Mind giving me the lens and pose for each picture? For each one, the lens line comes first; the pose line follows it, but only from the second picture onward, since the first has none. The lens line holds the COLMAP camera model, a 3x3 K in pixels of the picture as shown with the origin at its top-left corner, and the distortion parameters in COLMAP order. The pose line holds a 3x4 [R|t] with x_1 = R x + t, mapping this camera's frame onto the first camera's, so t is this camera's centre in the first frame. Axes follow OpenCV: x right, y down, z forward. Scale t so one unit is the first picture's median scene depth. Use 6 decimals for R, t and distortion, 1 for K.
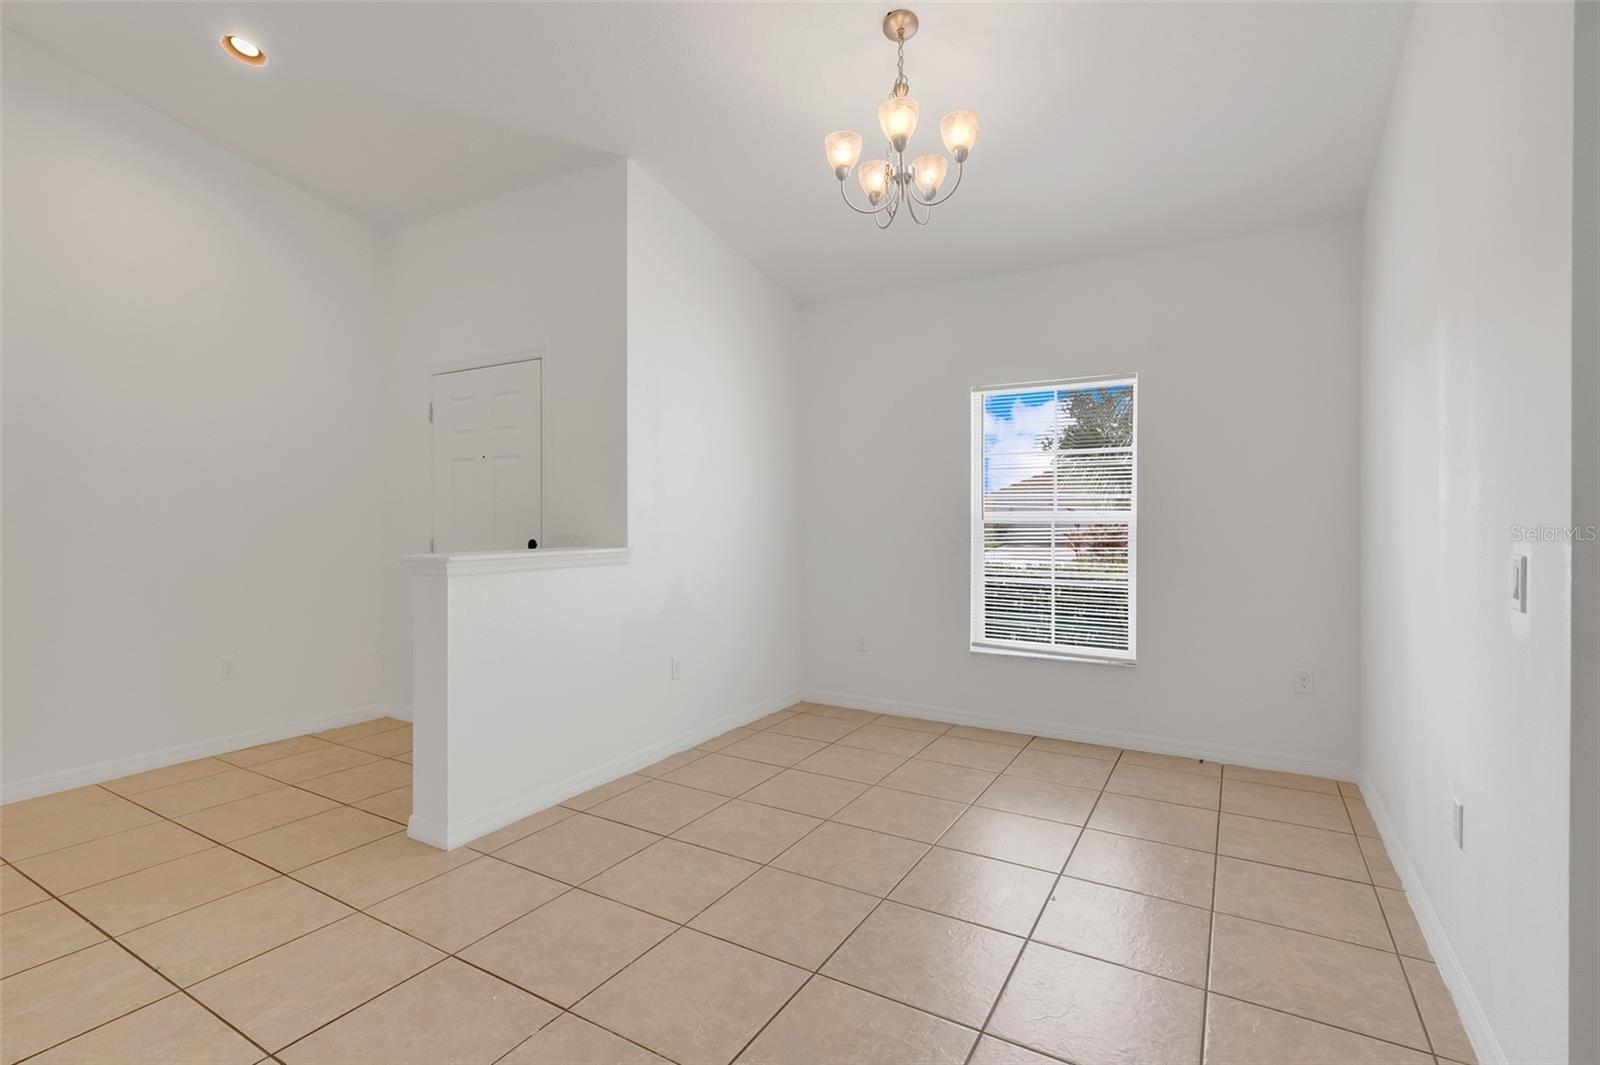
lens RADIAL K [[762.3, 0, 794.8], [0, 762.3, 531.8], [0, 0, 1]] dist [-0.005013, -0.000293]
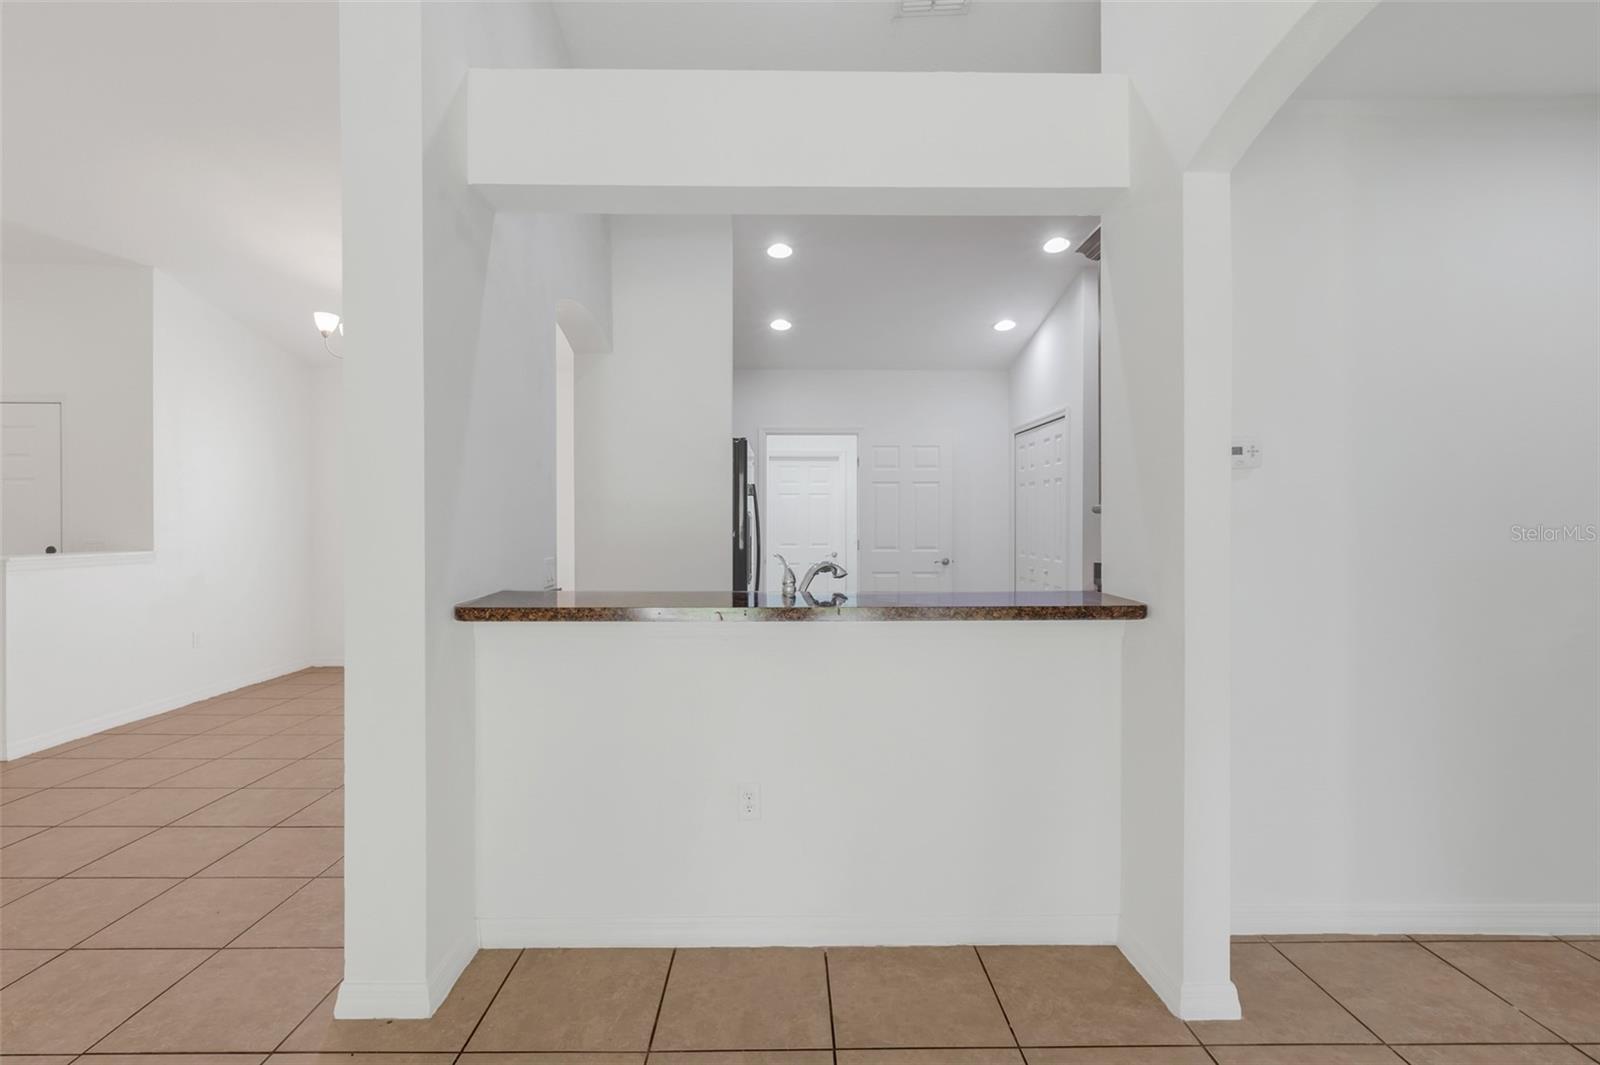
lens RADIAL K [[769.8, 0, 801.6], [0, 769.8, 526.2], [0, 0, 1]] dist [-0.002133, 0.000105]
pose [[0.853161, -0.002082, 0.521643, 0.052937], [0.007897, 0.999929, -0.008924, -0.002221], [-0.521587, 0.011733, 0.853117, -0.785682]]
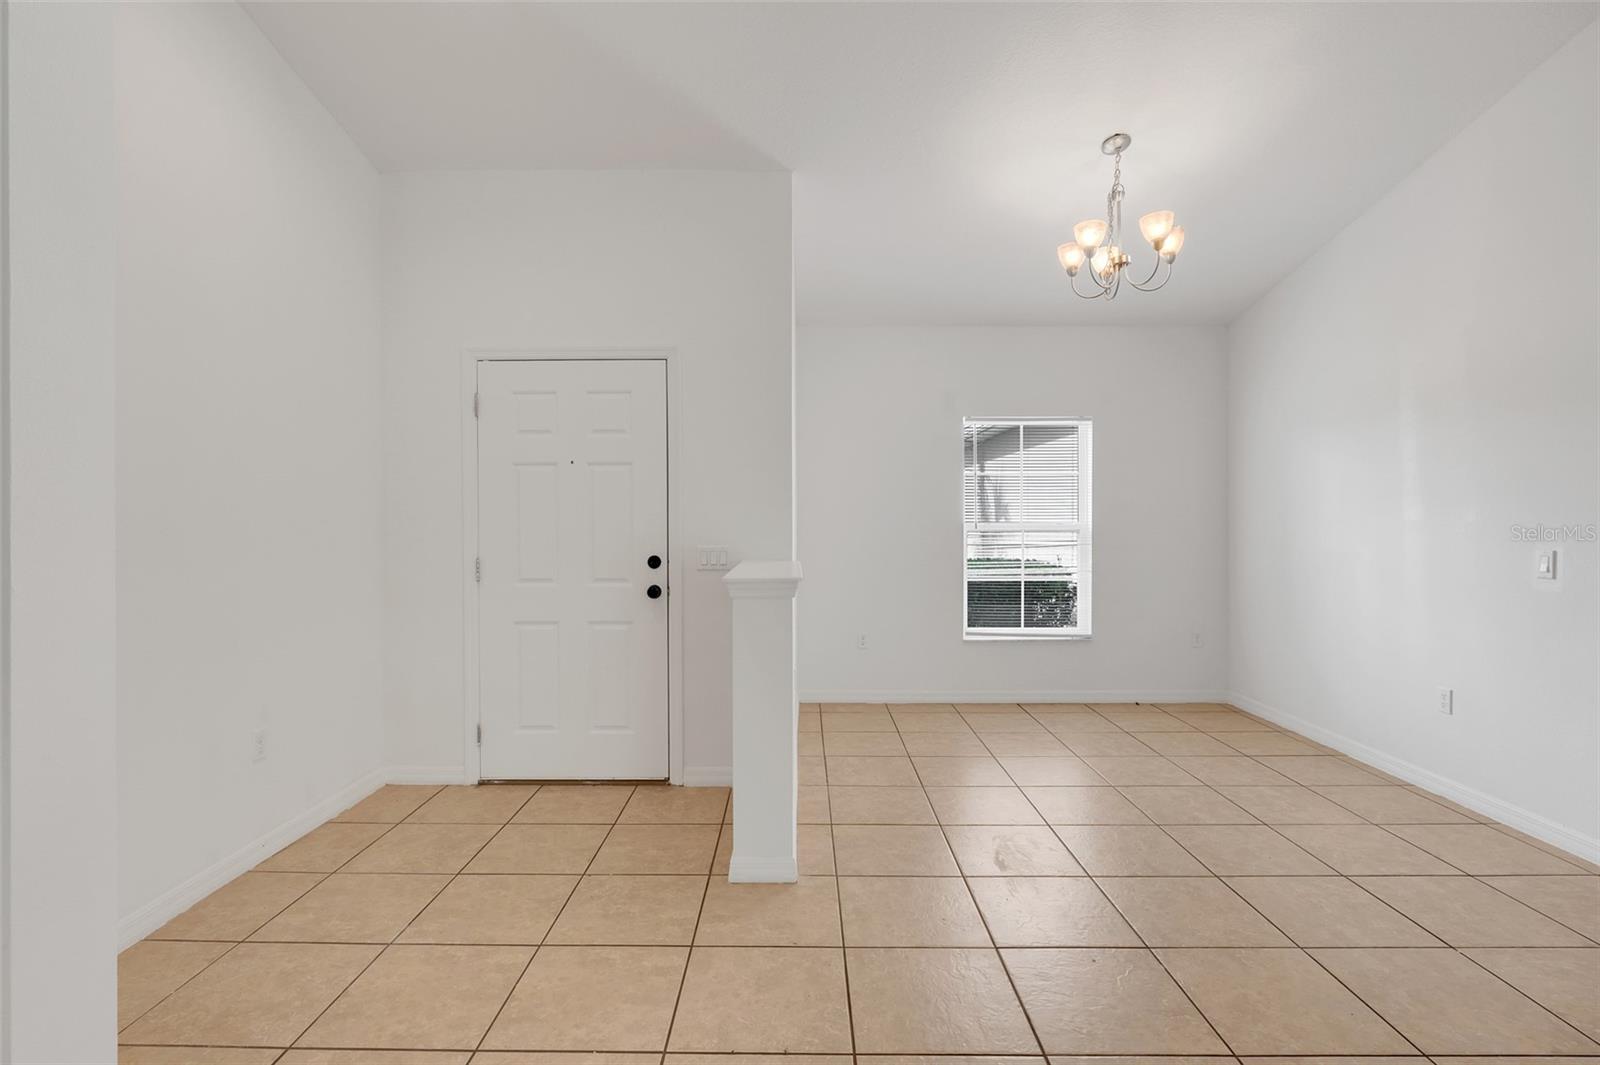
lens RADIAL K [[769.8, 0, 801.6], [0, 769.8, 526.2], [0, 0, 1]] dist [-0.002133, 0.000105]
pose [[0.857798, -0.007775, 0.513929, -0.734574], [0.014849, 0.999843, -0.009658, -0.014689], [-0.513773, 0.015916, 0.857779, 0.123980]]
